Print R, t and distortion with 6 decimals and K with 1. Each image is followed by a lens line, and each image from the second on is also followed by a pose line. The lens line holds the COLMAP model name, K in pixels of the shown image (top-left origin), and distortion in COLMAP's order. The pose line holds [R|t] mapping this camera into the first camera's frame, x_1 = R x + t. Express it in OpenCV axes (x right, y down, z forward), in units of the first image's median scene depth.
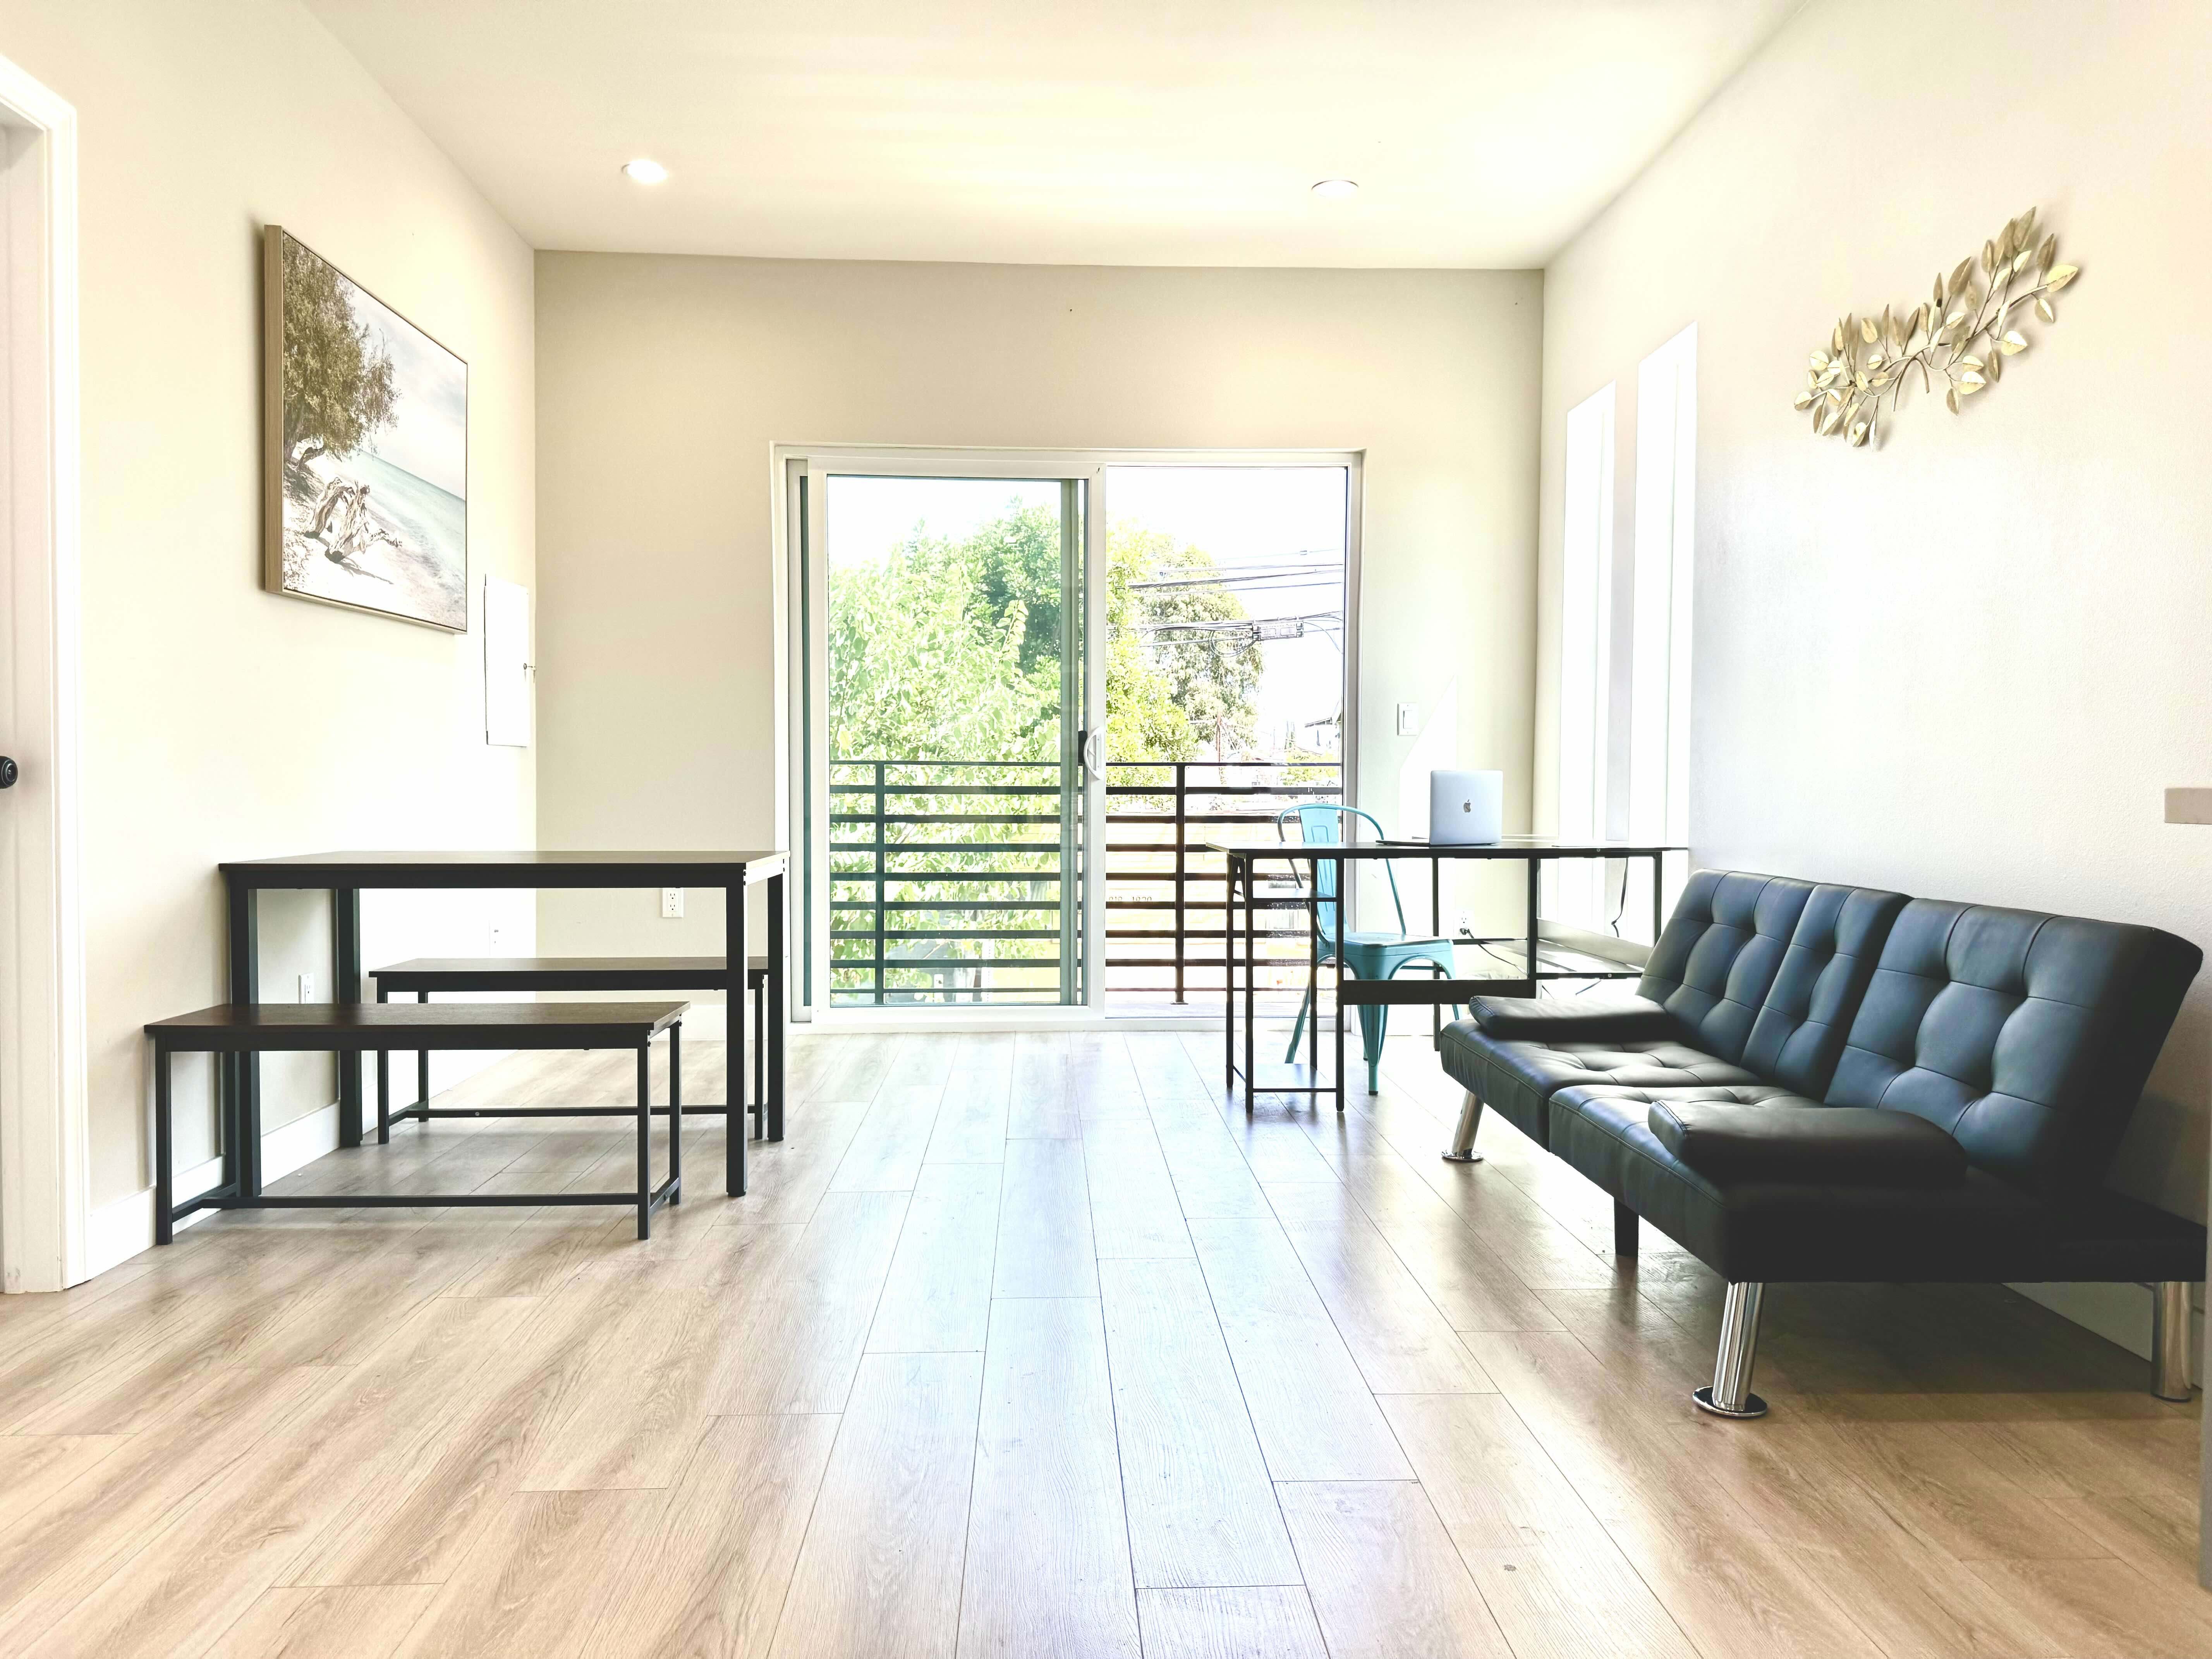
lens RADIAL K [[1549.6, 0, 1106.0], [0, 1549.6, 829.5], [0, 0, 1]] dist [0.016587, 0.001290]
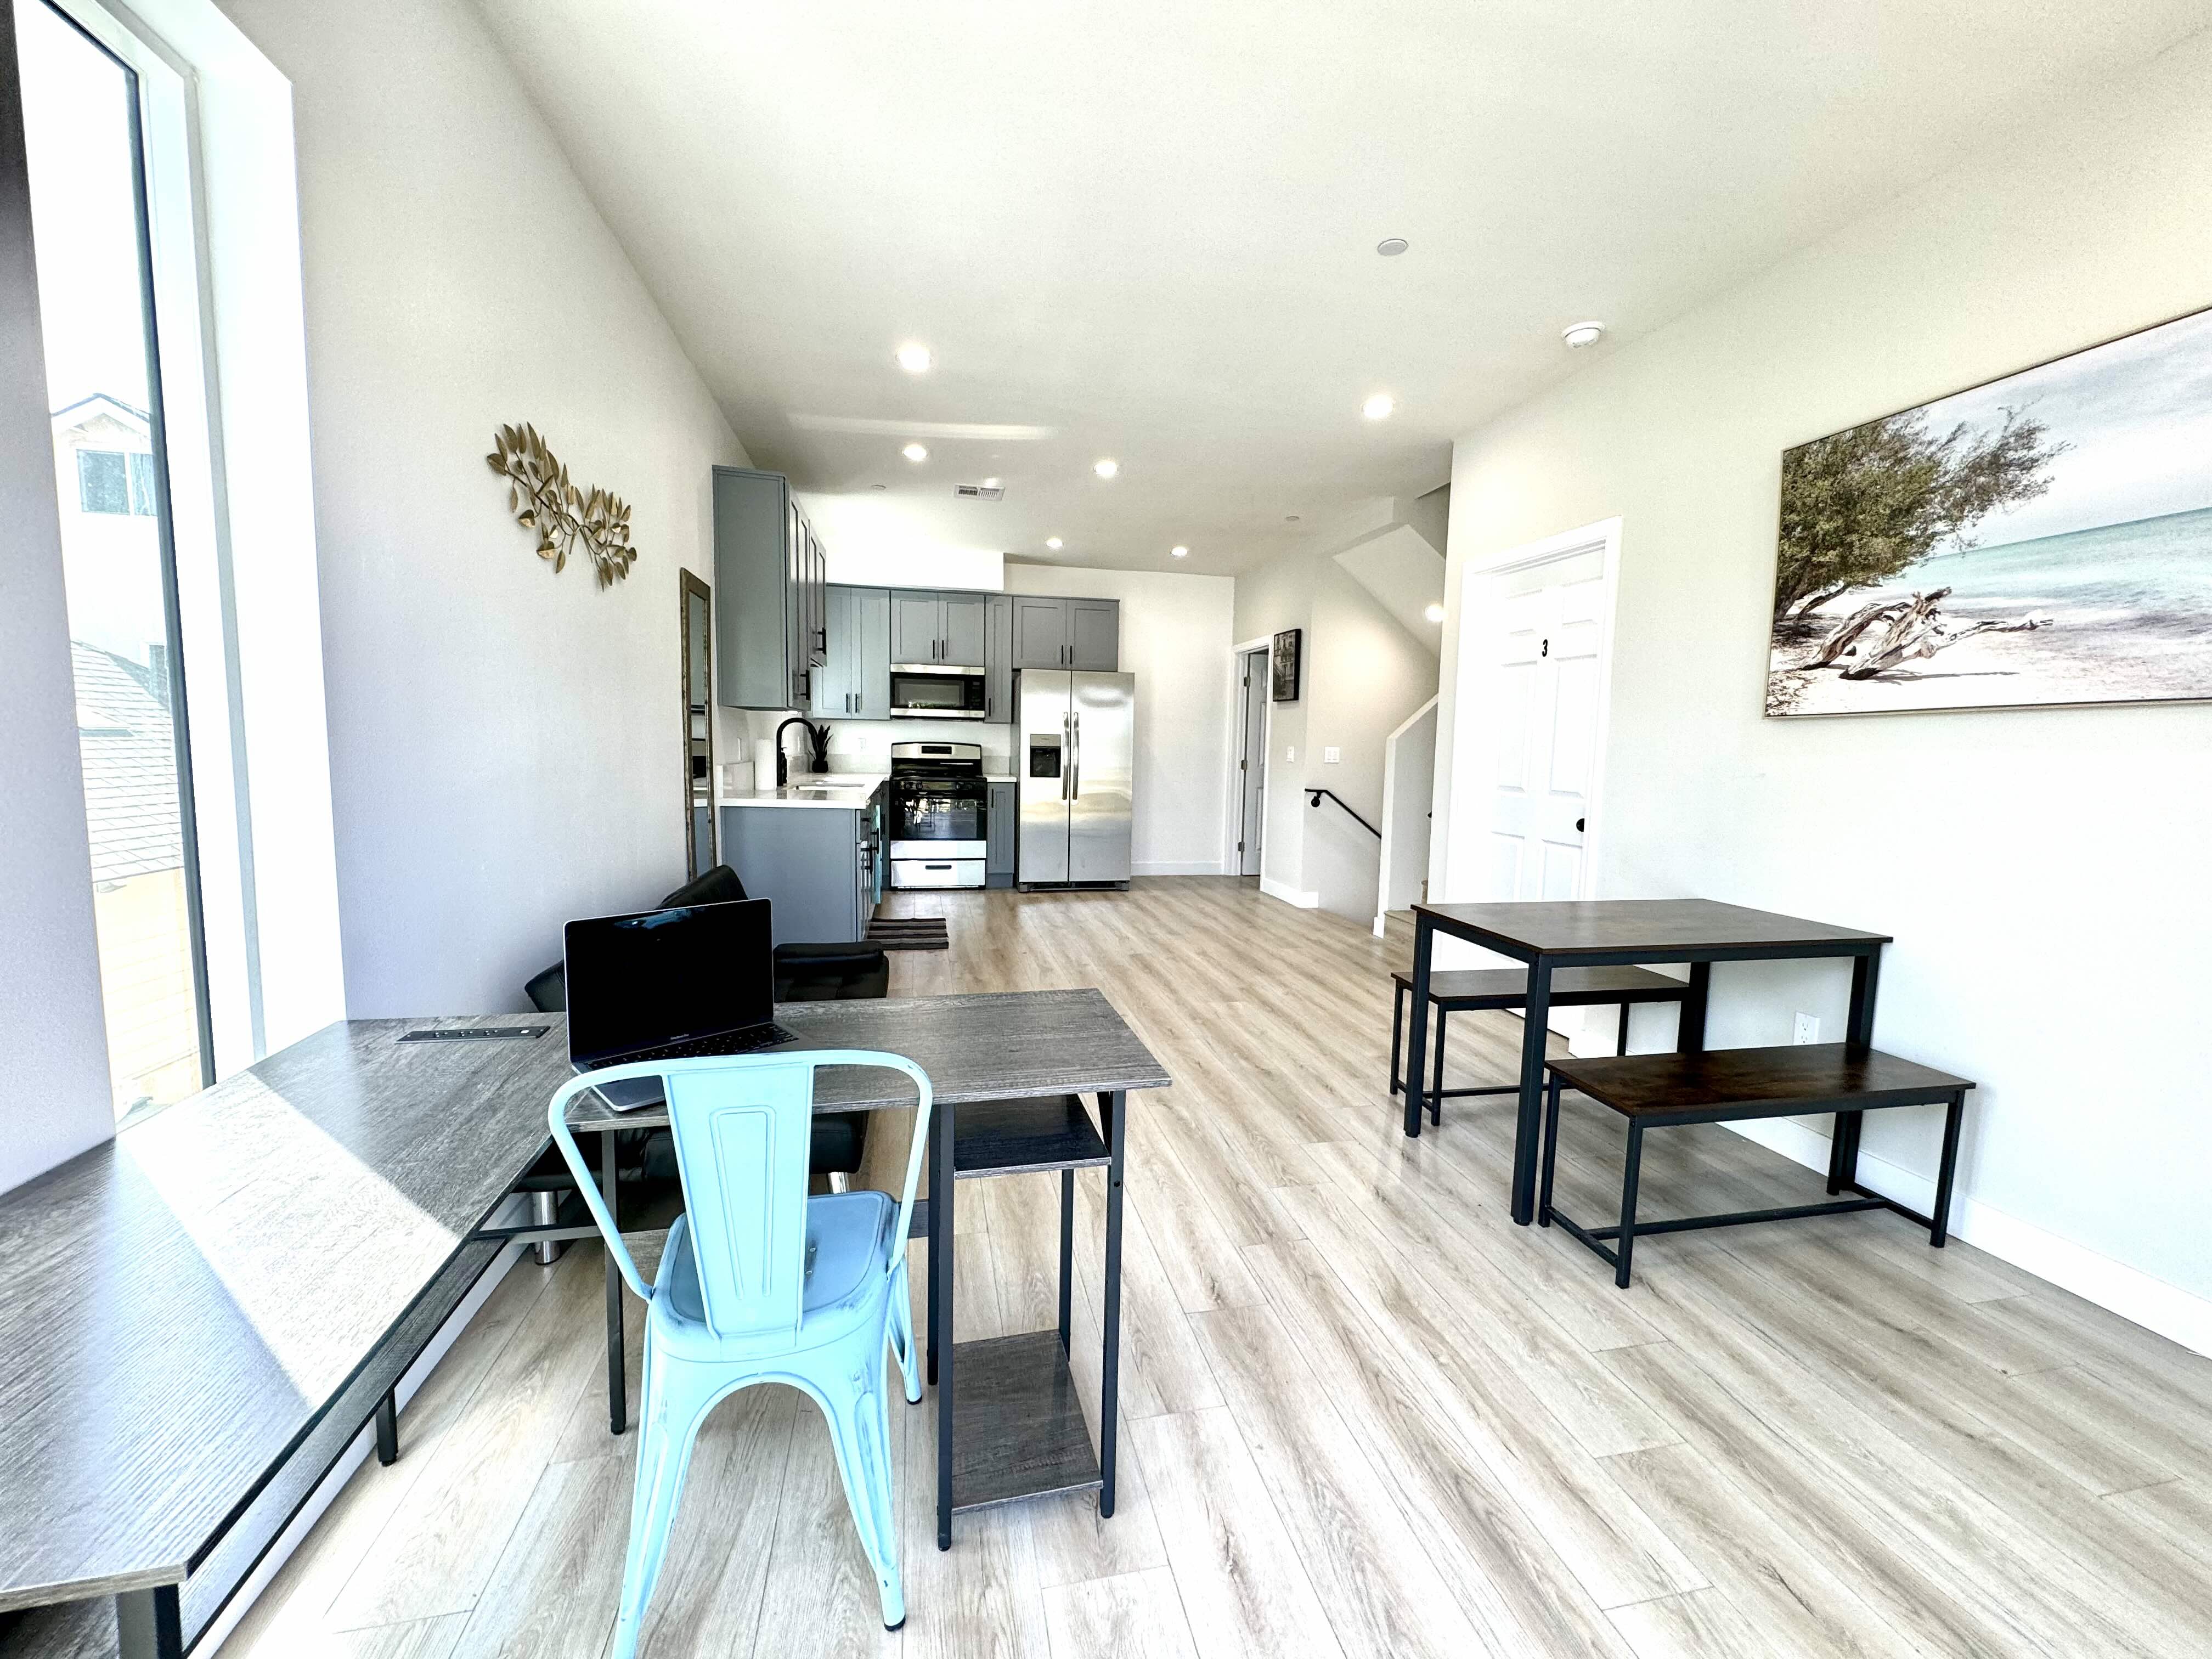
lens RADIAL K [[877.6, 0, 1106.0], [0, 877.6, 829.5], [0, 0, 1]] dist [0.000742, 0.000019]
pose [[-0.985806, -0.010085, -0.167586, 0.266382], [-0.032011, 0.991173, 0.128655, -0.209797], [0.164809, 0.132194, -0.977427, 2.560026]]
